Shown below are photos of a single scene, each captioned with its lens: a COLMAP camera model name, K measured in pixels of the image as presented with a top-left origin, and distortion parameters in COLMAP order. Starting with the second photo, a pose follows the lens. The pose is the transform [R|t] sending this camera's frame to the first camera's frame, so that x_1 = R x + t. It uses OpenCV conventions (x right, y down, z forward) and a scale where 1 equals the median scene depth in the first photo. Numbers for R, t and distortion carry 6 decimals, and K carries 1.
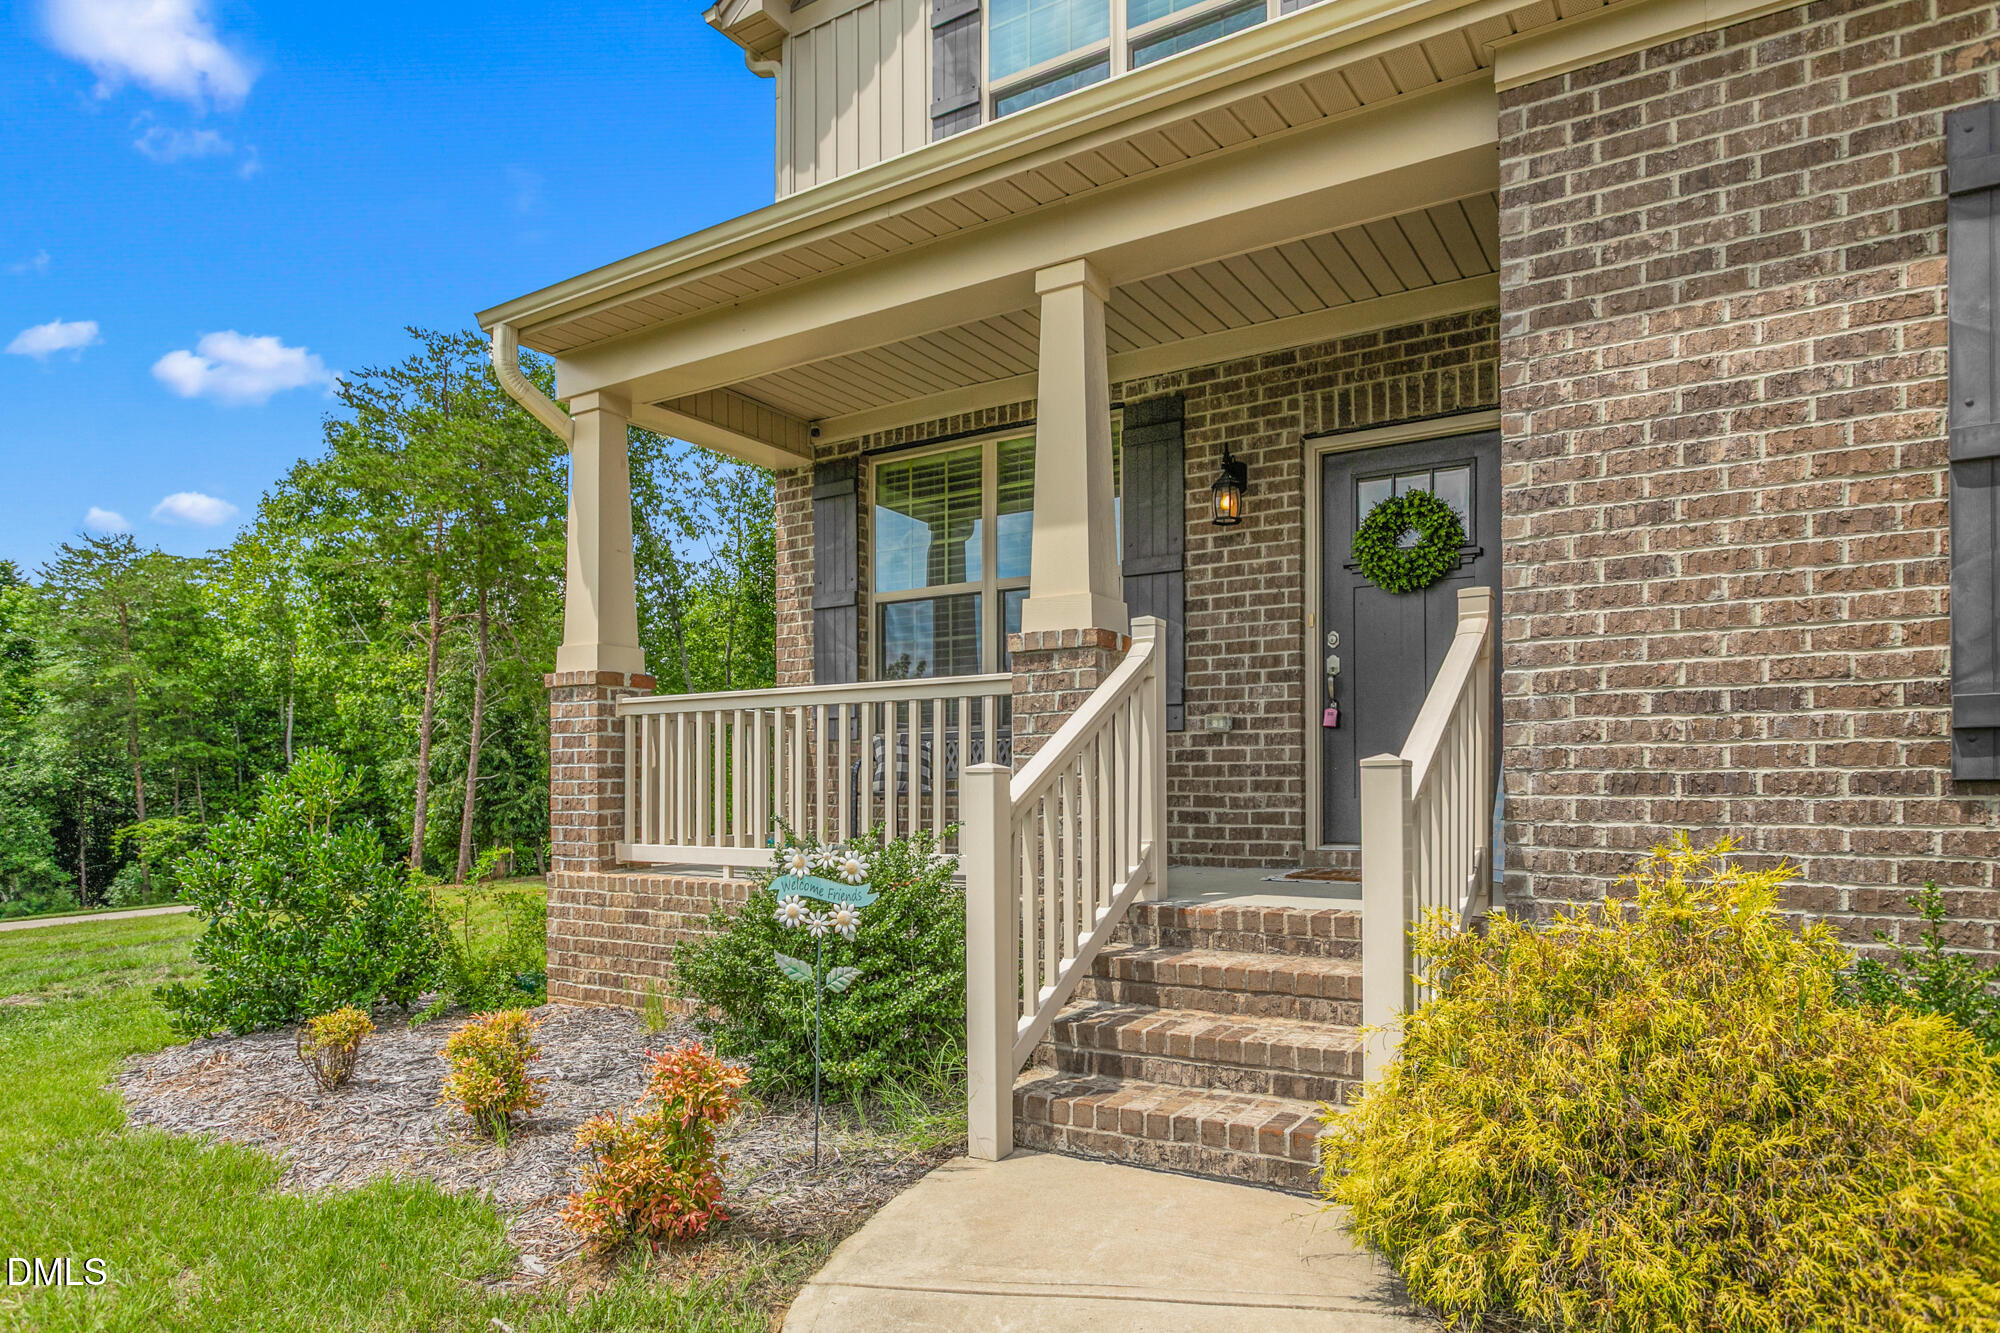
lens RADIAL K [[1015.8, 0, 1001.0], [0, 1015.8, 715.2], [0, 0, 1]] dist [-0.001468, -0.000323]
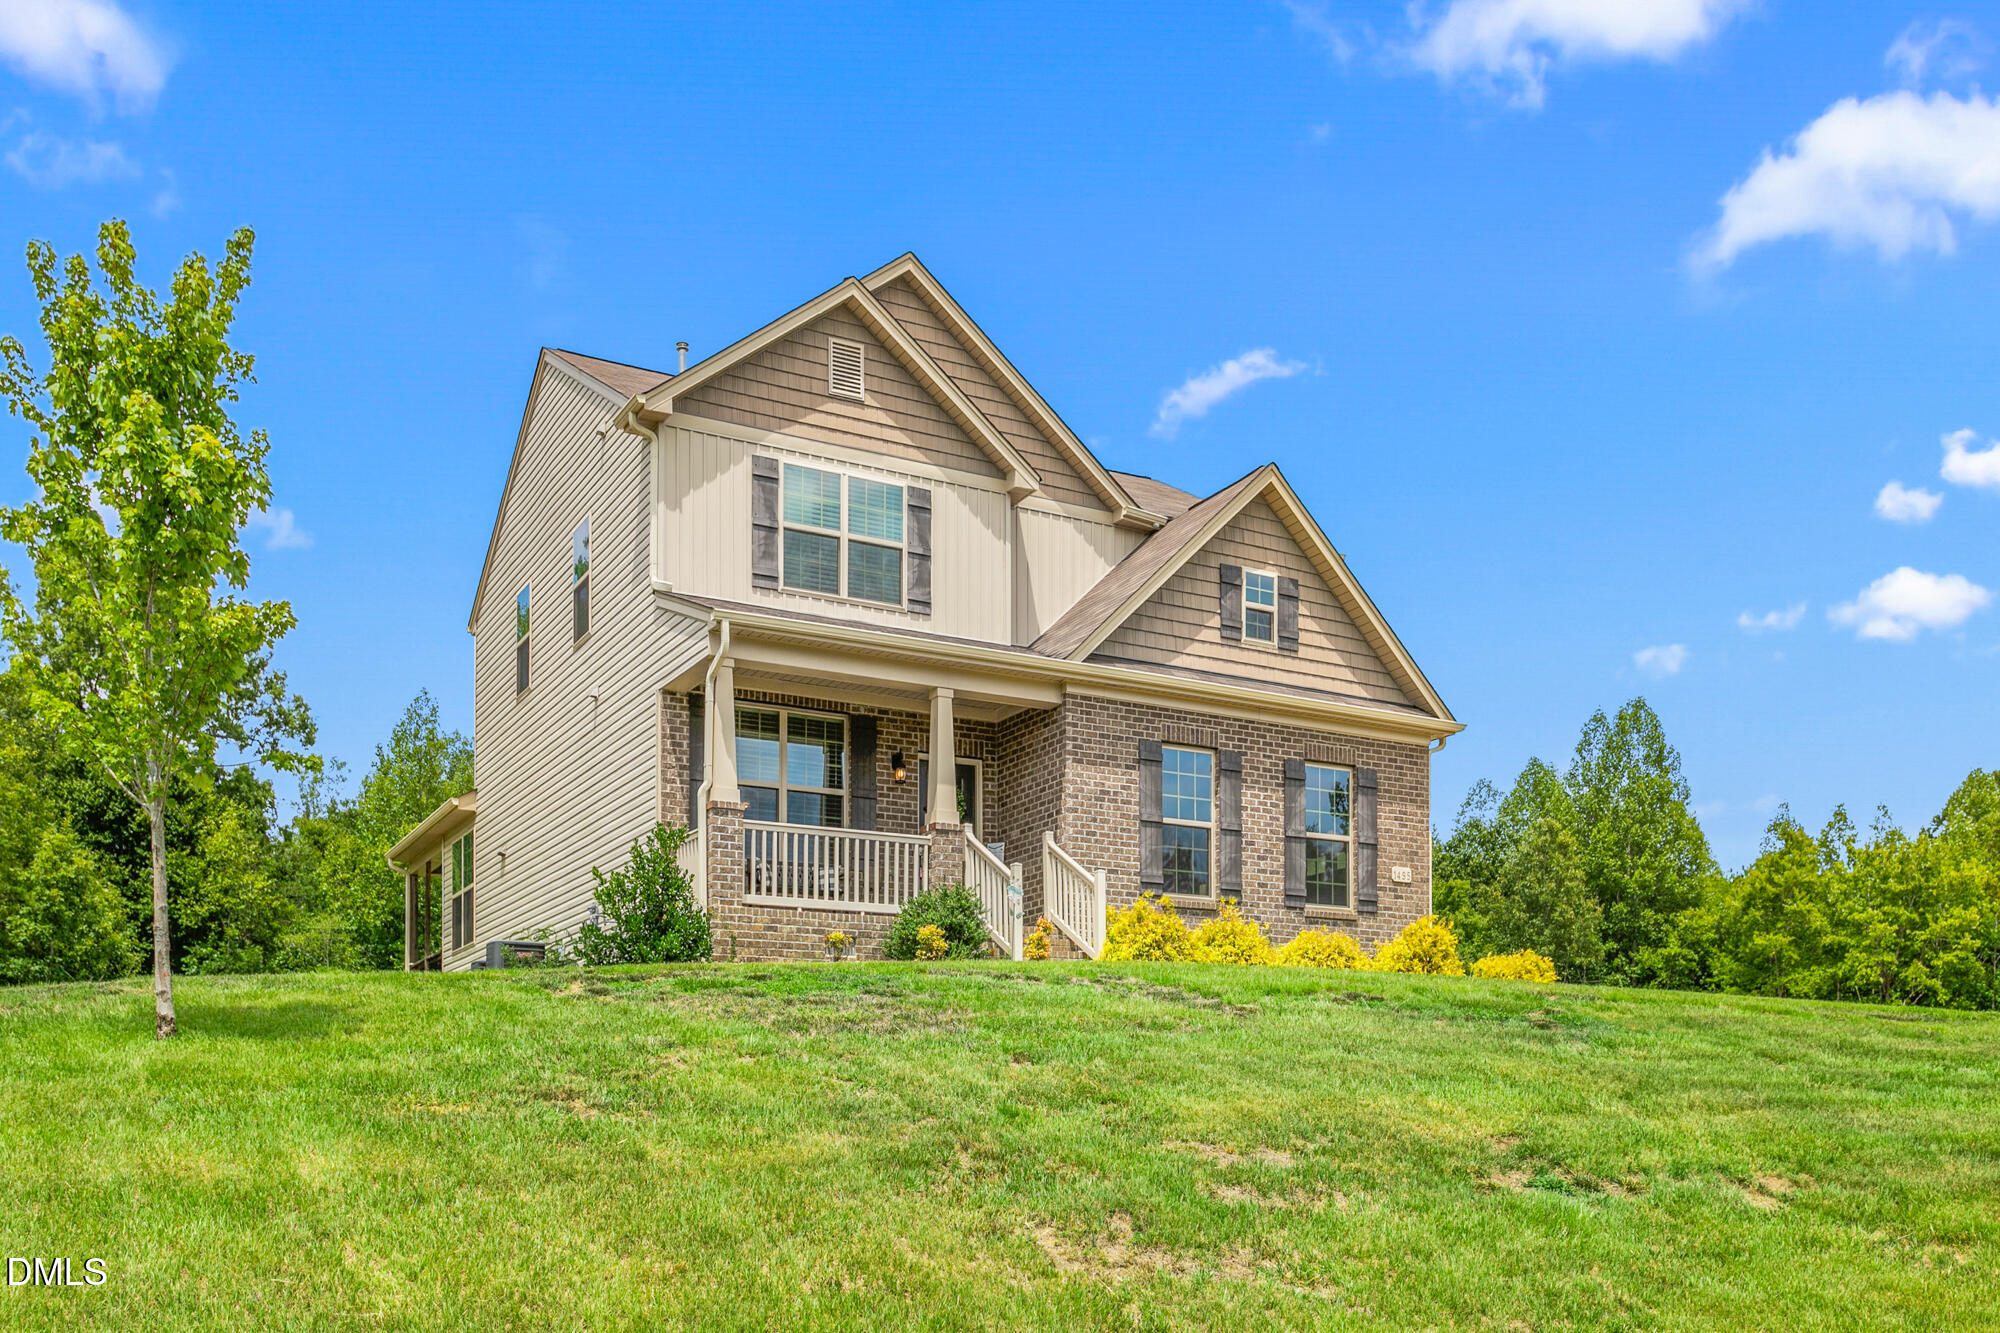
lens RADIAL K [[1768.9, 0, 1000.0], [0, 1768.9, 666.5], [0, 0, 1]] dist [-0.127582, -0.001517]
pose [[0.439235, 0.221423, 0.870657, -3.367625], [-0.040848, 0.973070, -0.226862, 0.472126], [-0.897443, 0.064081, 0.436451, -0.998964]]
